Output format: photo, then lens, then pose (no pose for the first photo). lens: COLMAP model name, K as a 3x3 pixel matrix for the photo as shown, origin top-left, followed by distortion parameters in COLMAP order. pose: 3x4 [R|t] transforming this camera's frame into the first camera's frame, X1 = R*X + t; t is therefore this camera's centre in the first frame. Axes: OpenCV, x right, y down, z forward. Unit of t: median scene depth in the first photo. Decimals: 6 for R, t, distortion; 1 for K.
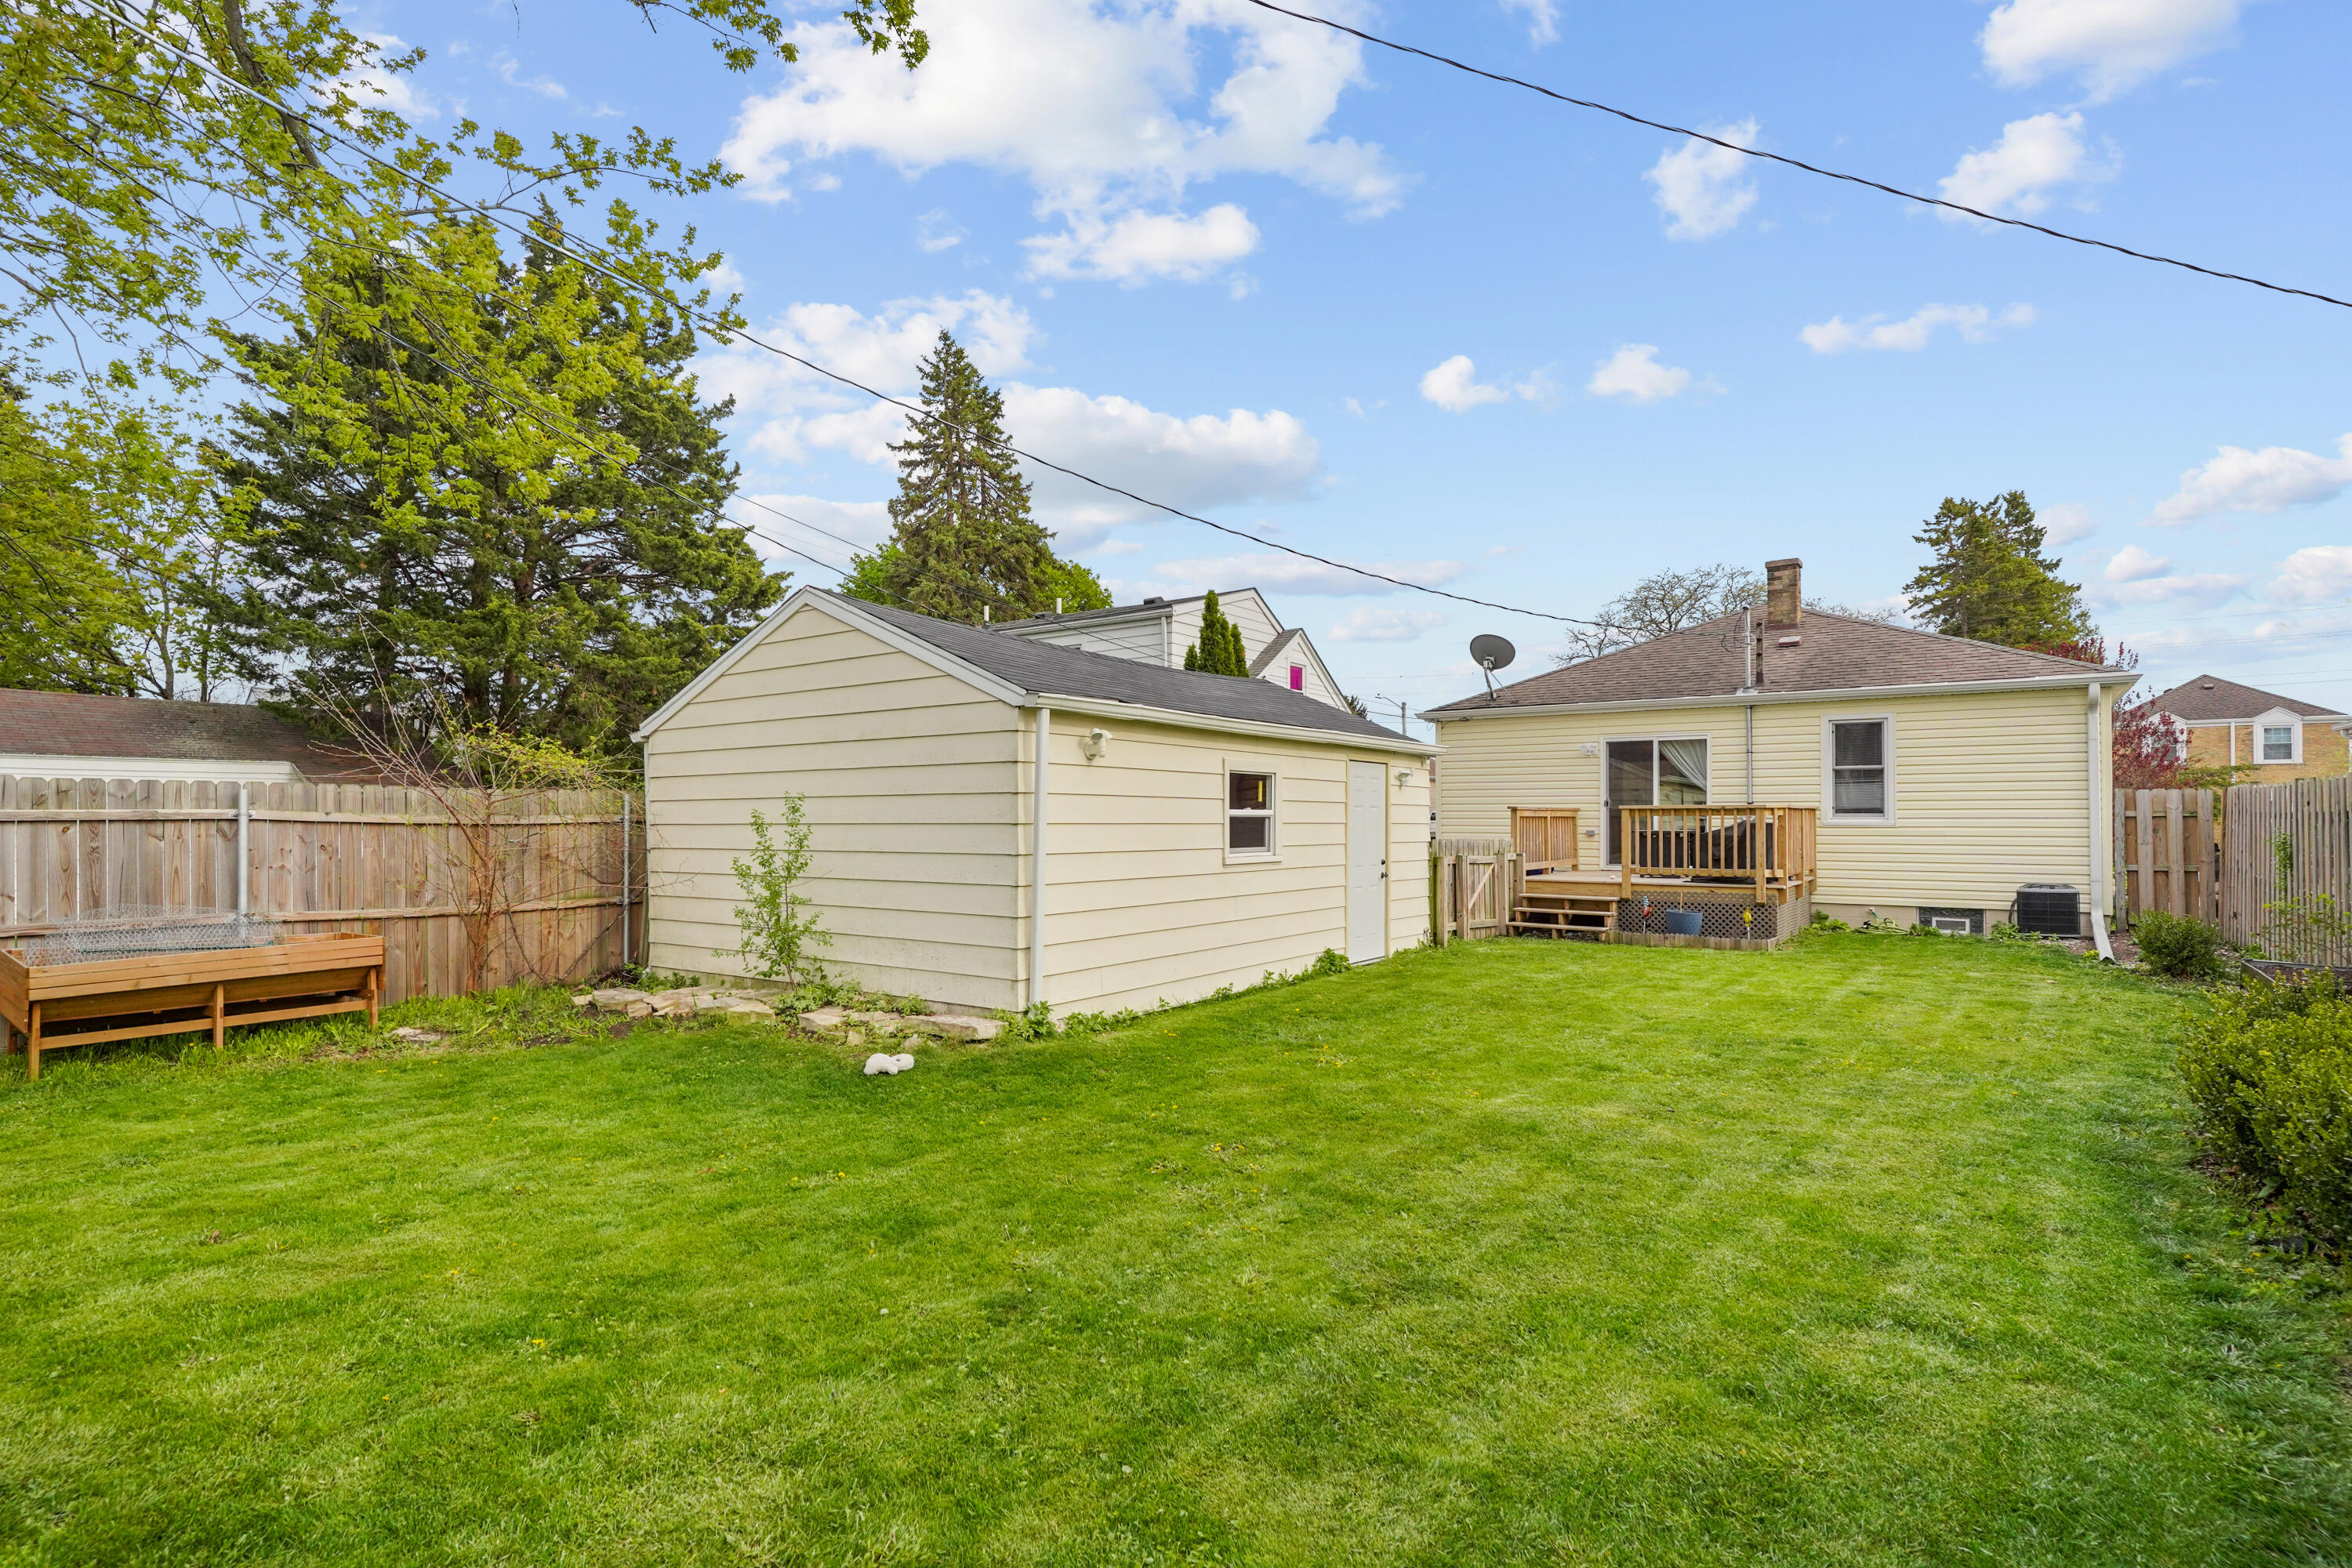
lens RADIAL K [[1143.1, 0, 1176.0], [0, 1143.1, 784.0], [0, 0, 1]] dist [0.004557, -0.000395]
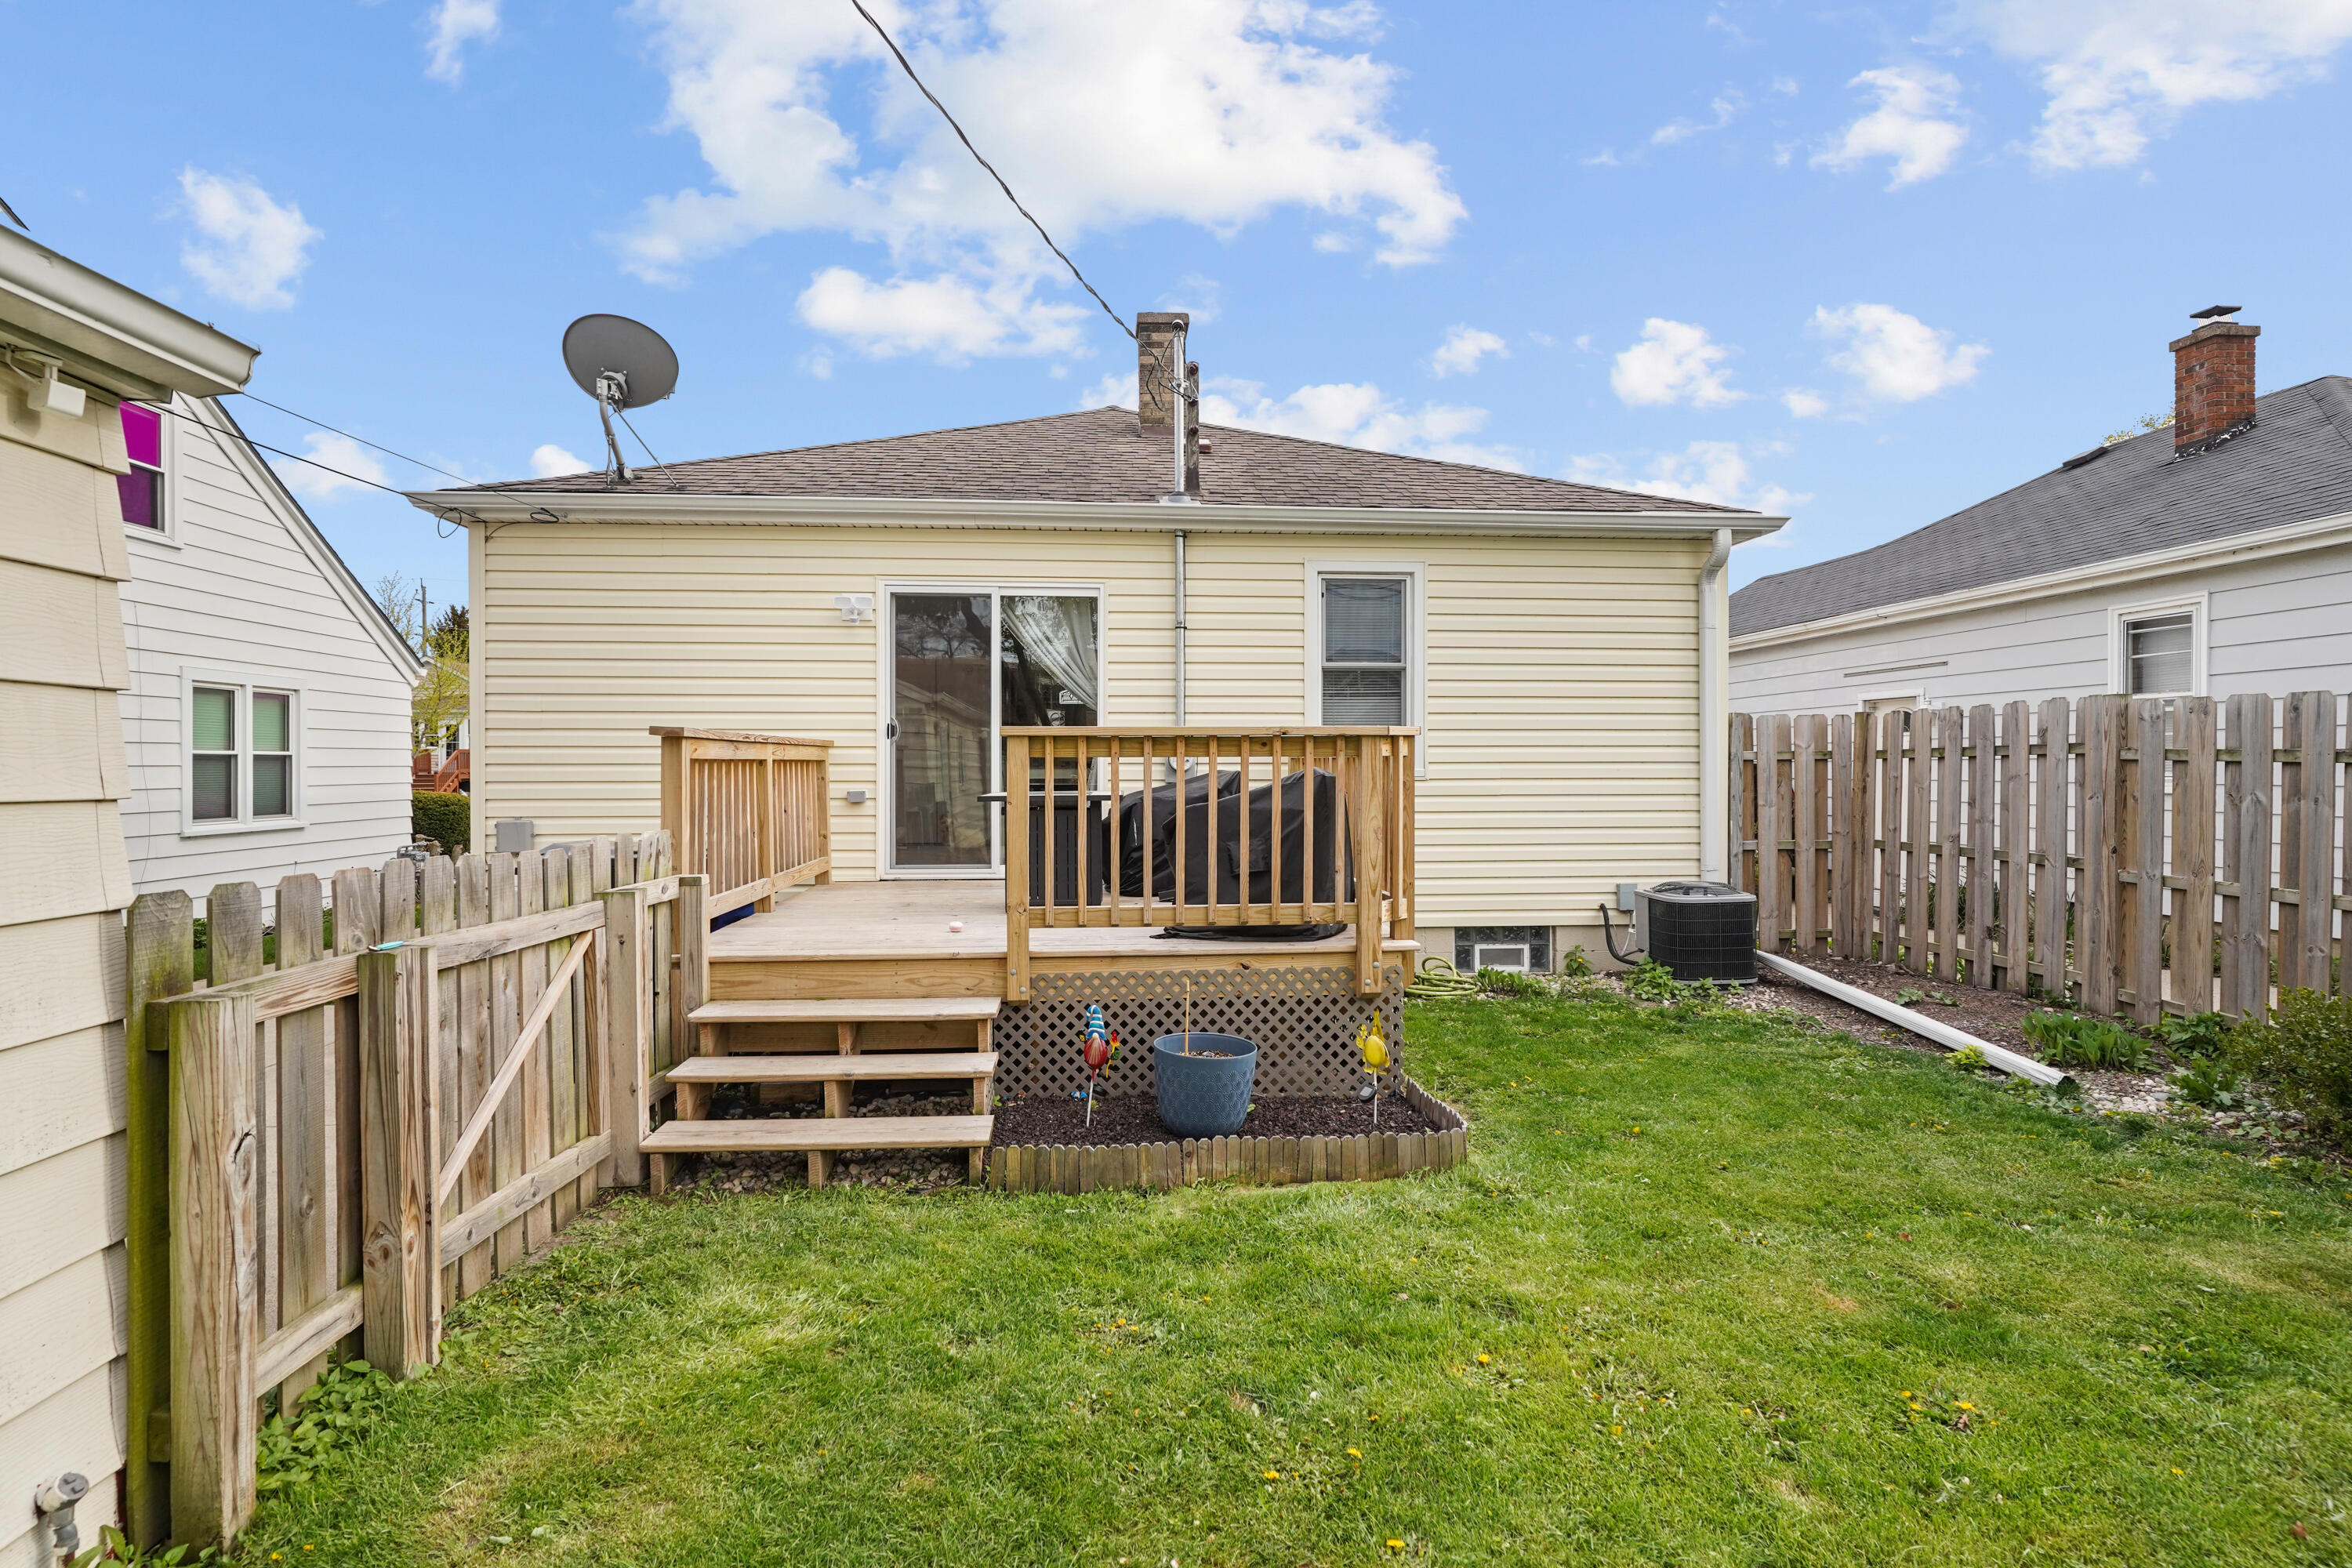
lens RADIAL K [[1147.7, 0, 1176.0], [0, 1147.7, 784.0], [0, 0, 1]] dist [0.011465, 0.000079]
pose [[0.767477, -0.012349, 0.640958, 0.209097], [-0.018544, 0.998968, 0.041451, 0.020805], [-0.640808, -0.043698, 0.766456, 0.701603]]
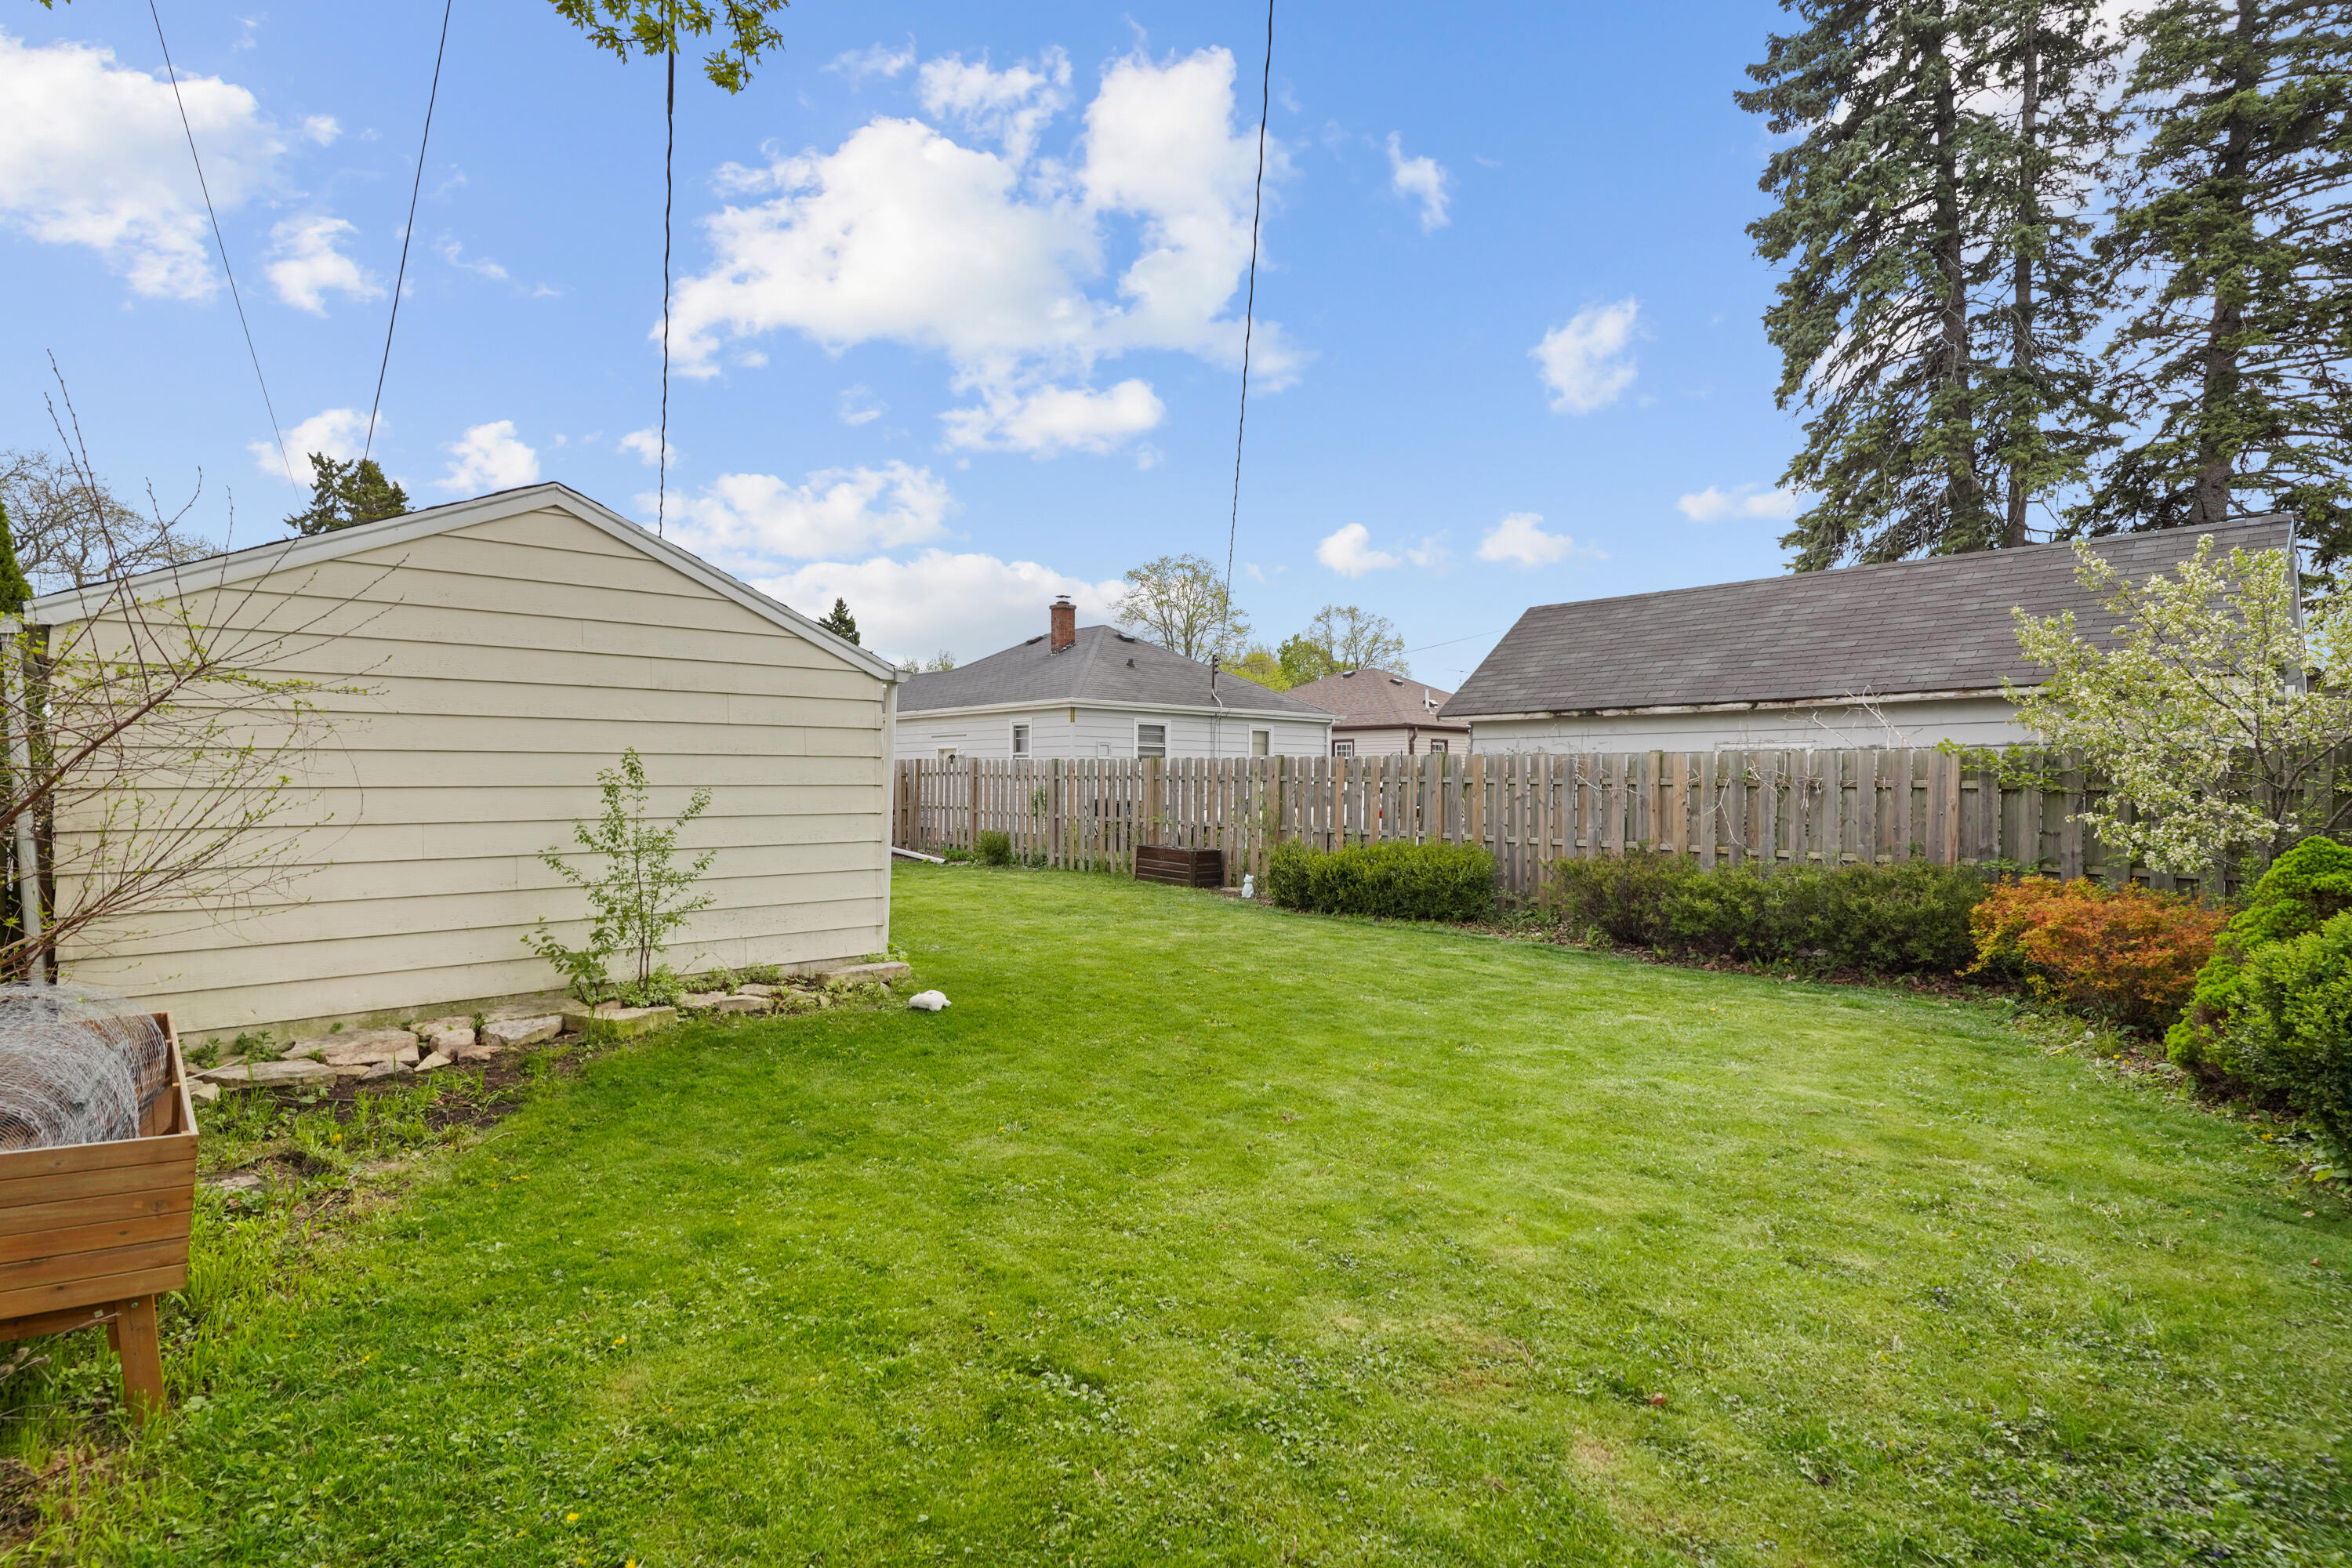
lens RADIAL K [[1145.2, 0, 1186.7], [0, 1145.2, 744.1], [0, 0, 1]] dist [-0.000622, -0.001384]
pose [[0.198103, 0.029386, 0.979741, -0.615675], [-0.034812, 0.999131, -0.022929, 0.005323], [-0.979563, -0.029564, 0.198954, 0.255632]]
